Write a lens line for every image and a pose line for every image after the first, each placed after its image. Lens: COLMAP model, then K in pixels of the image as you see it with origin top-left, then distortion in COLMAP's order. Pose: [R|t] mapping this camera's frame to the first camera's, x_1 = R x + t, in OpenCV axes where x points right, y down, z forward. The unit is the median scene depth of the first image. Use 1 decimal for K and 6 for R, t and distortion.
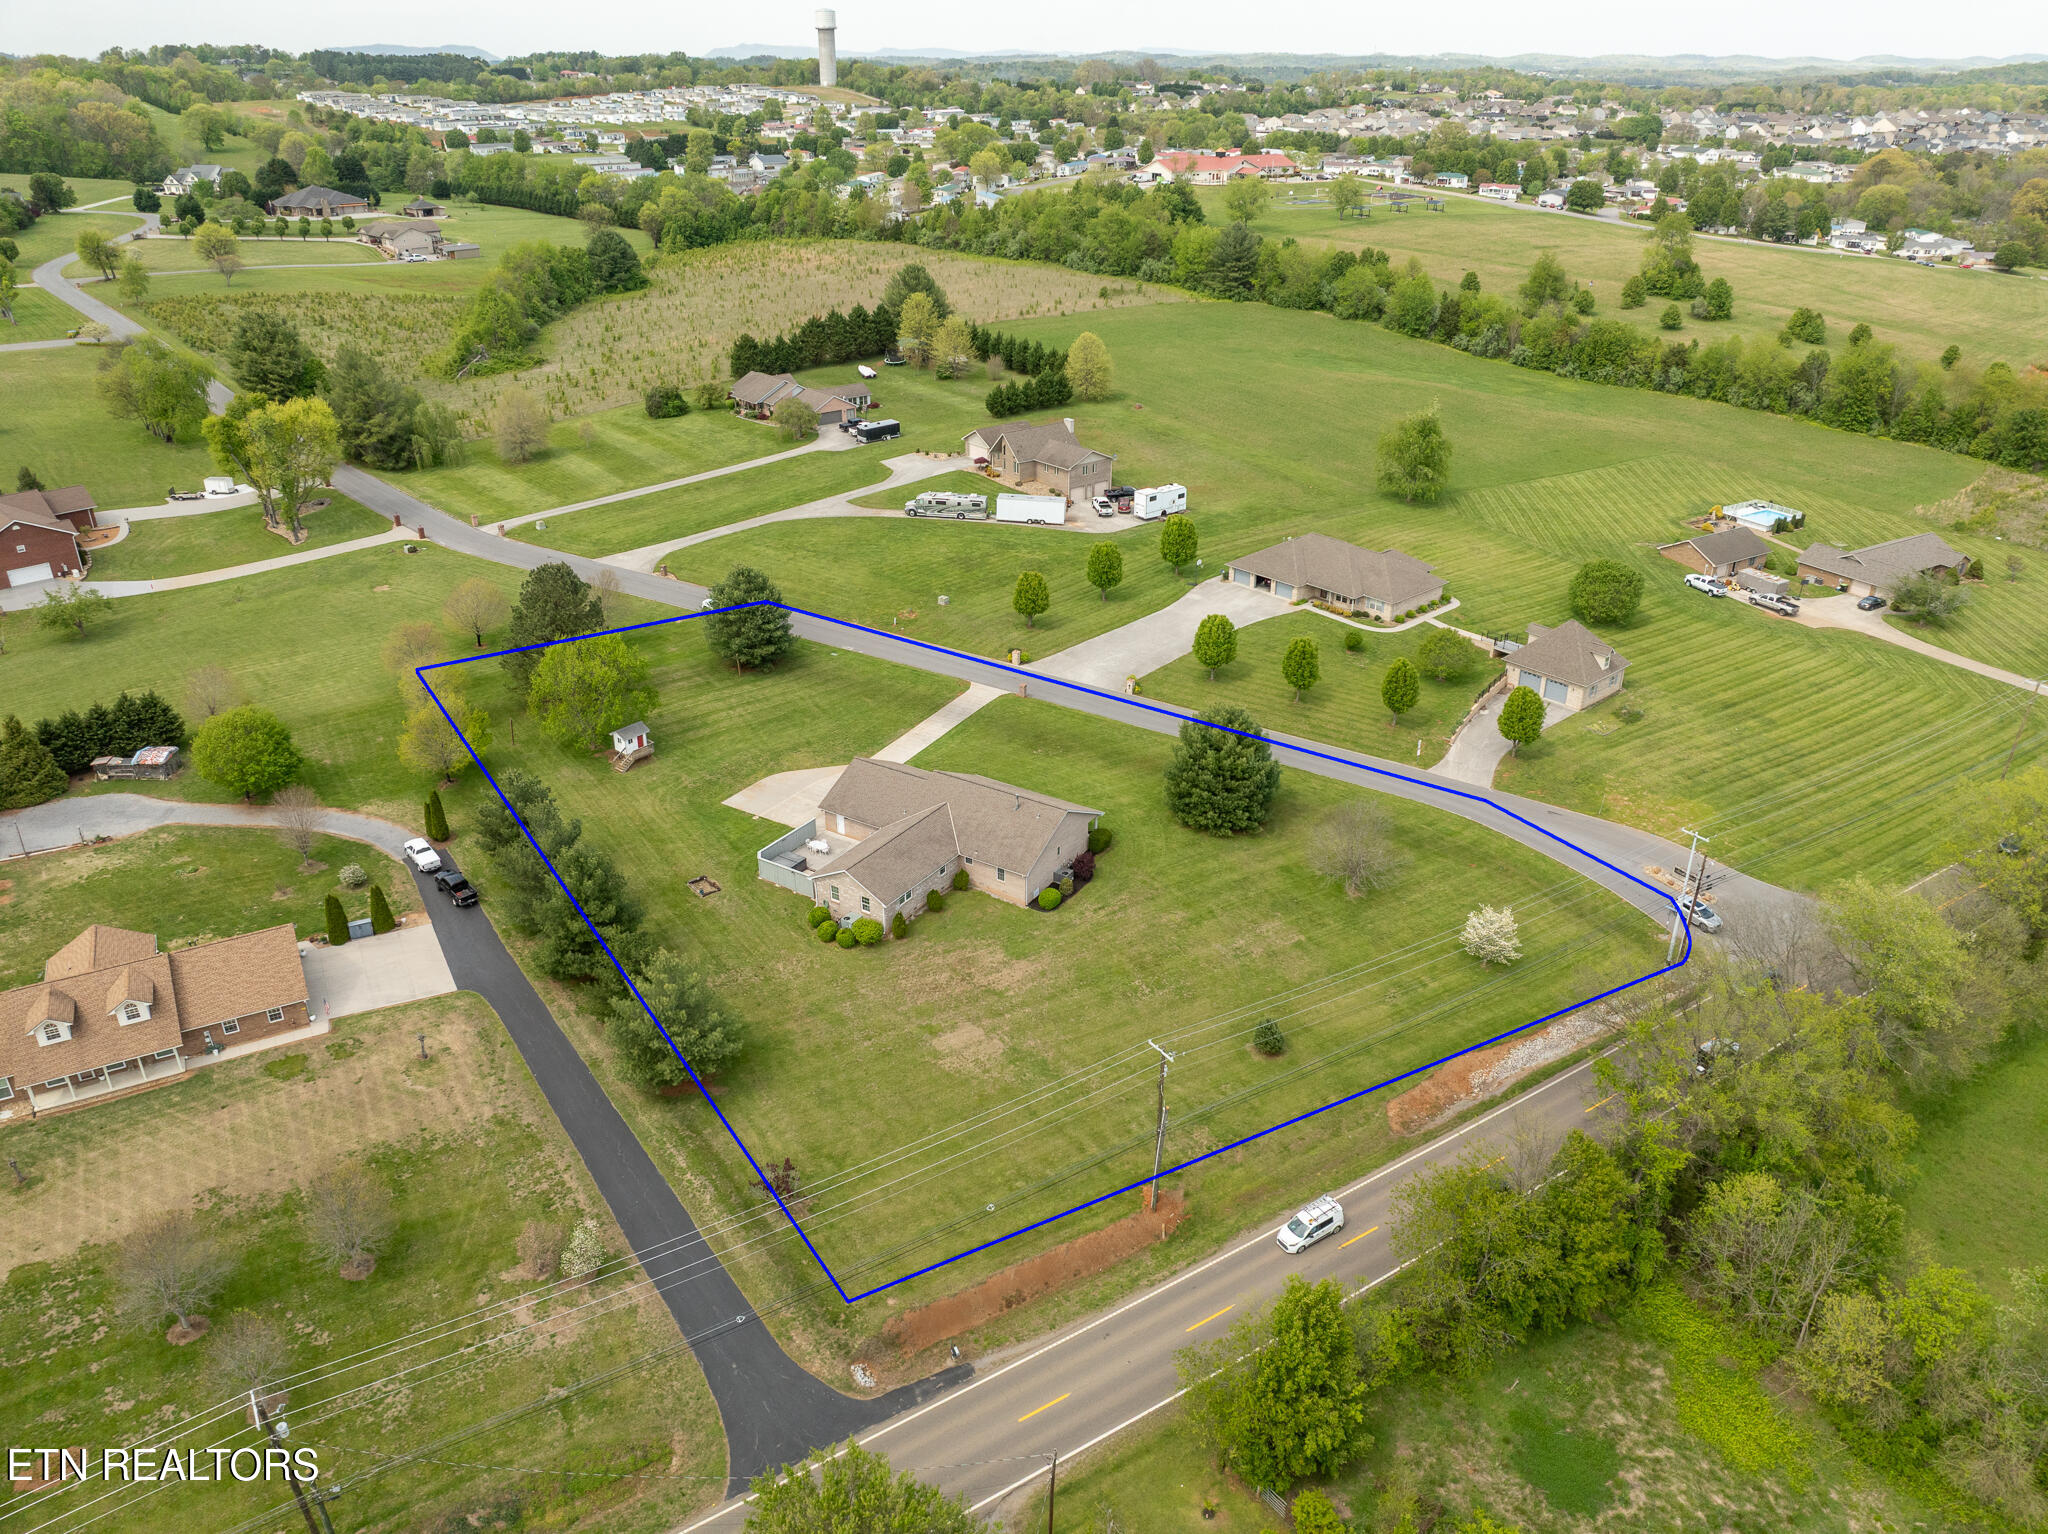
lens RADIAL K [[1414.4, 0, 1033.4], [0, 1414.4, 775.7], [0, 0, 1]] dist [-0.041690, 0.002383]
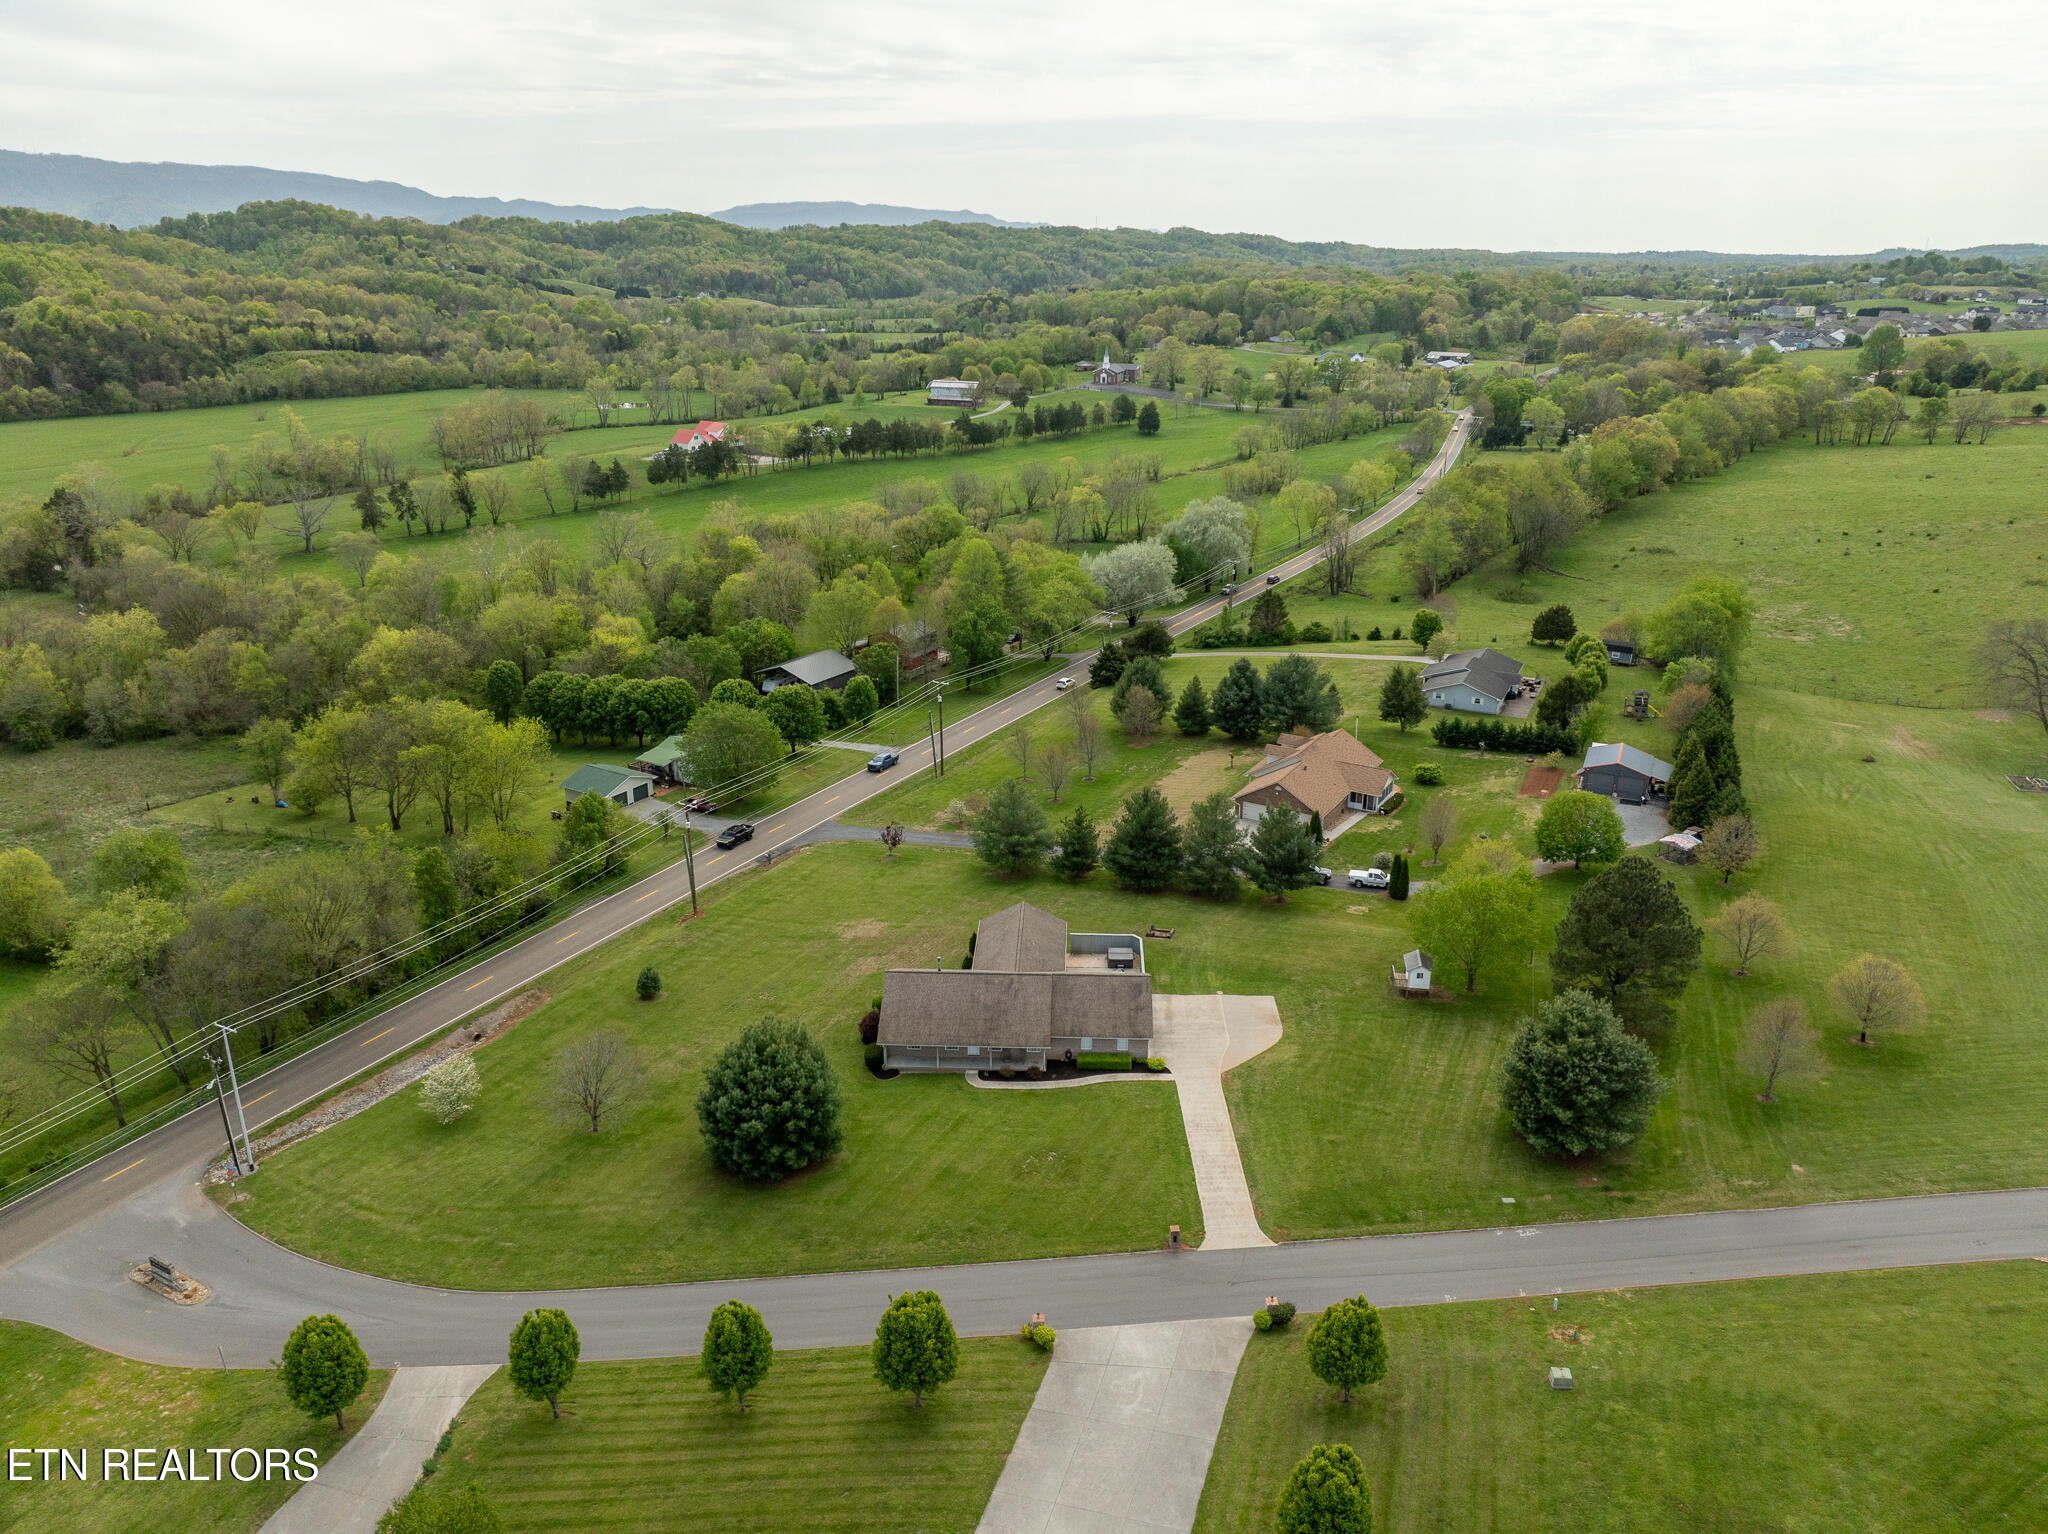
lens RADIAL K [[1441.1, 0, 1038.6], [0, 1441.1, 761.5], [0, 0, 1]] dist [-0.047378, 0.011029]
pose [[-0.860016, 0.164651, -0.482972, 0.319900], [-0.237371, 0.708766, 0.664308, -0.627064], [0.451693, 0.685960, -0.570467, 1.235820]]
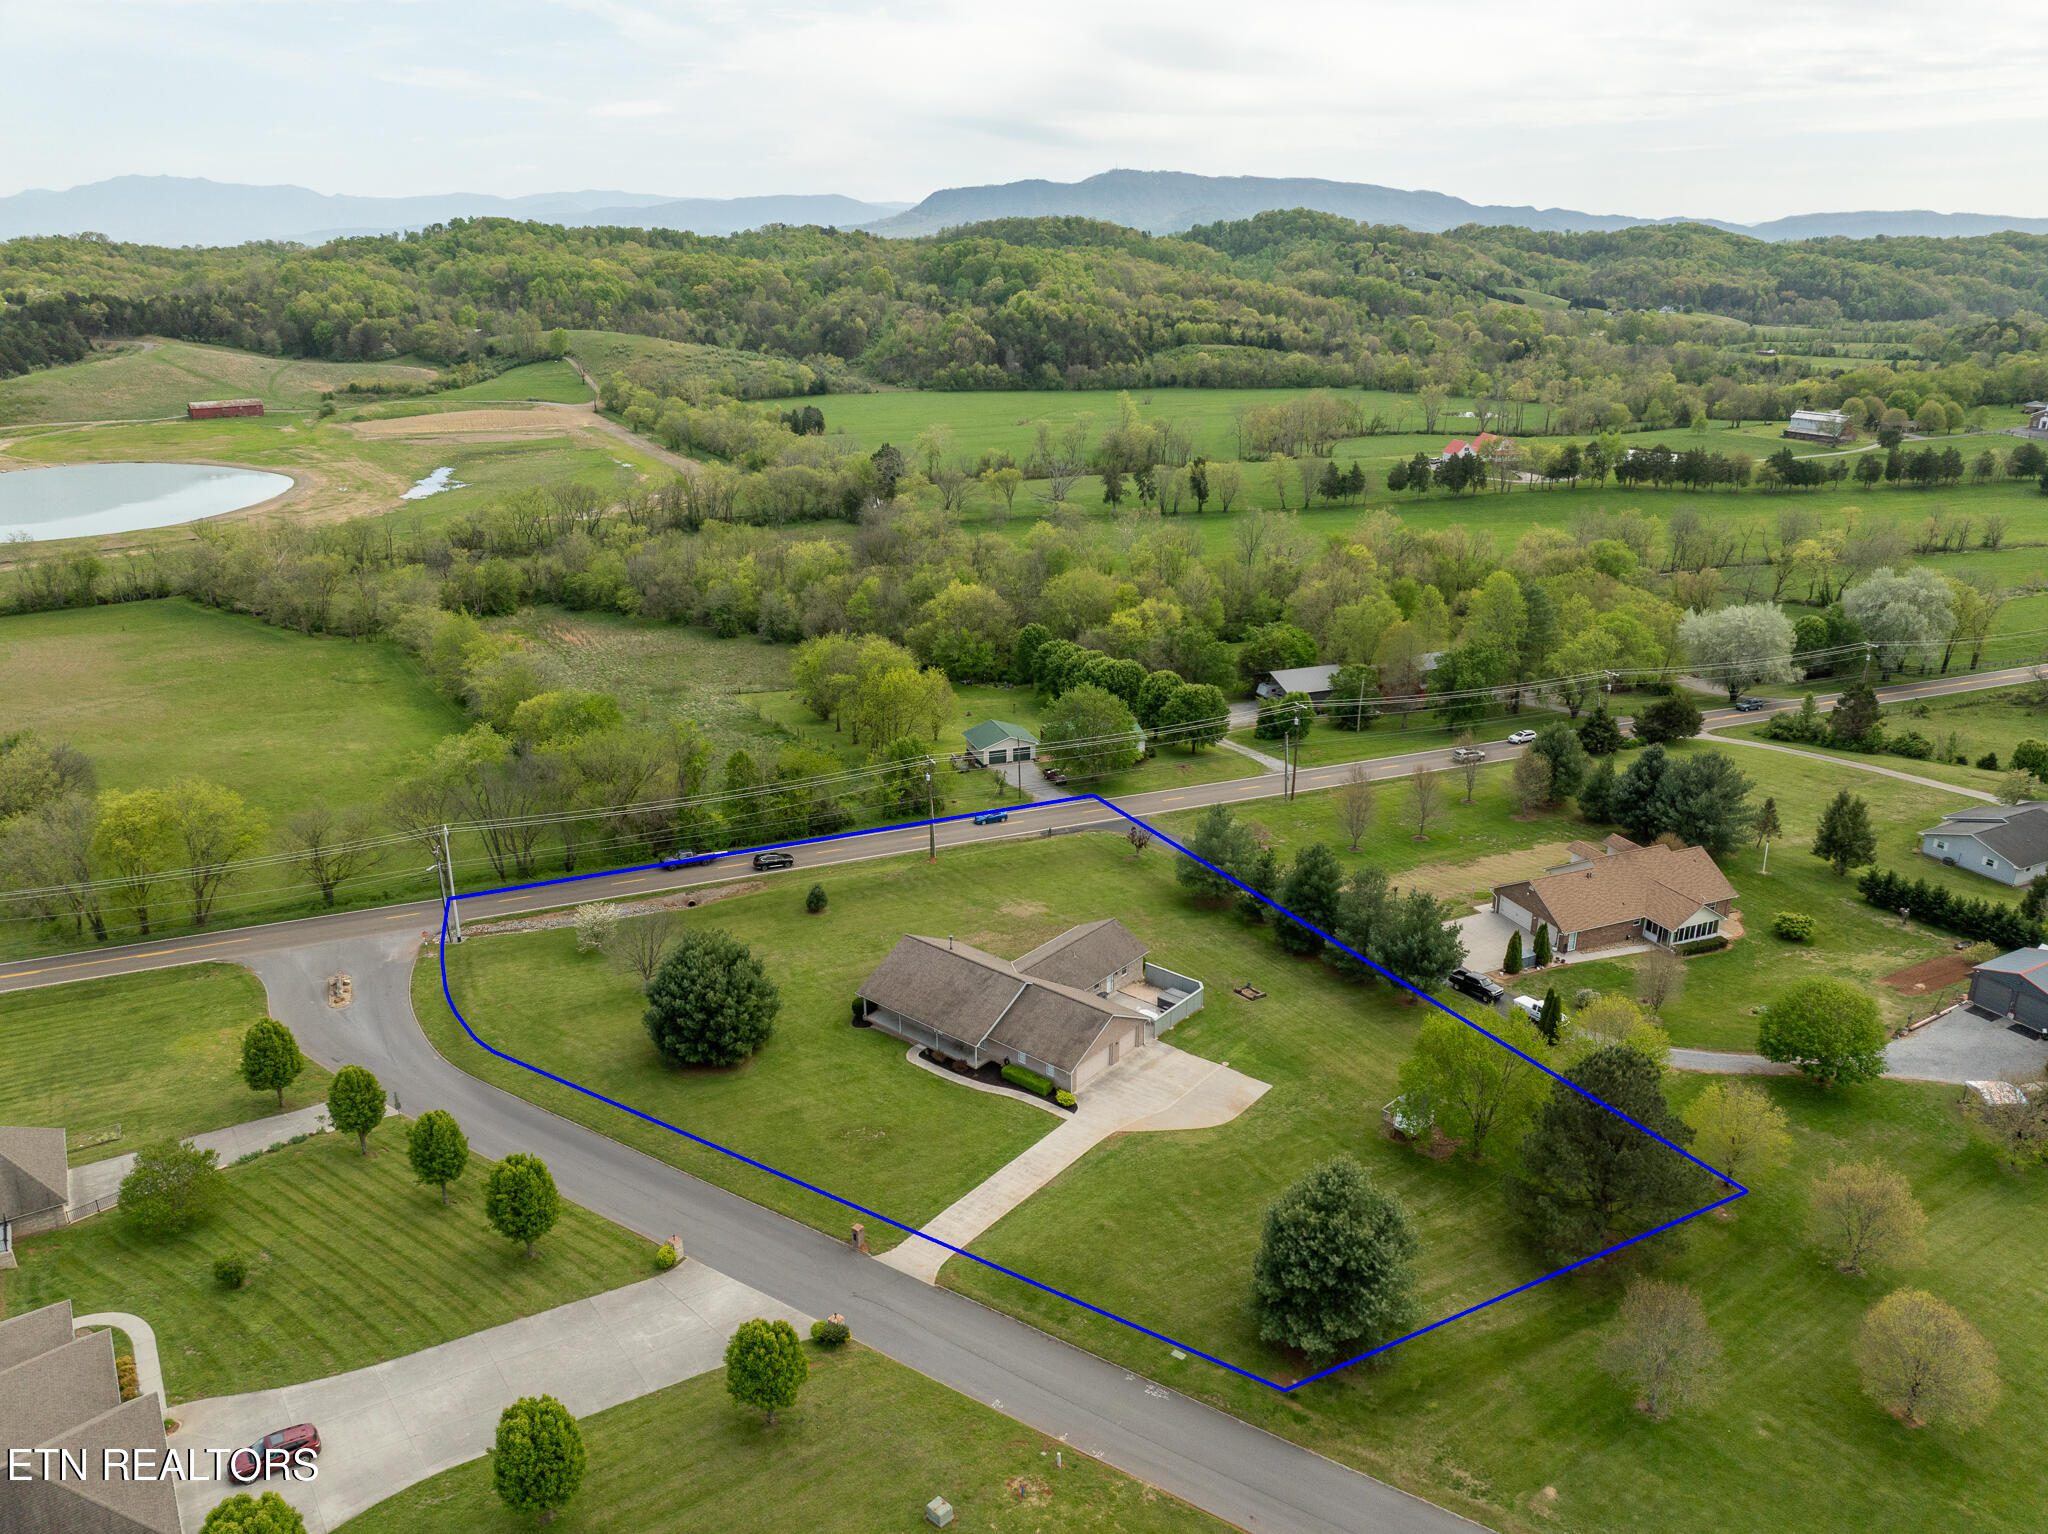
lens RADIAL K [[1441.1, 0, 1038.6], [0, 1441.1, 761.5], [0, 0, 1]] dist [-0.047378, 0.011029]
pose [[-0.992345, -0.044953, 0.115021, -0.154557], [0.052133, 0.691836, 0.720170, -0.672802], [-0.111949, 0.720654, -0.684197, 1.322042]]
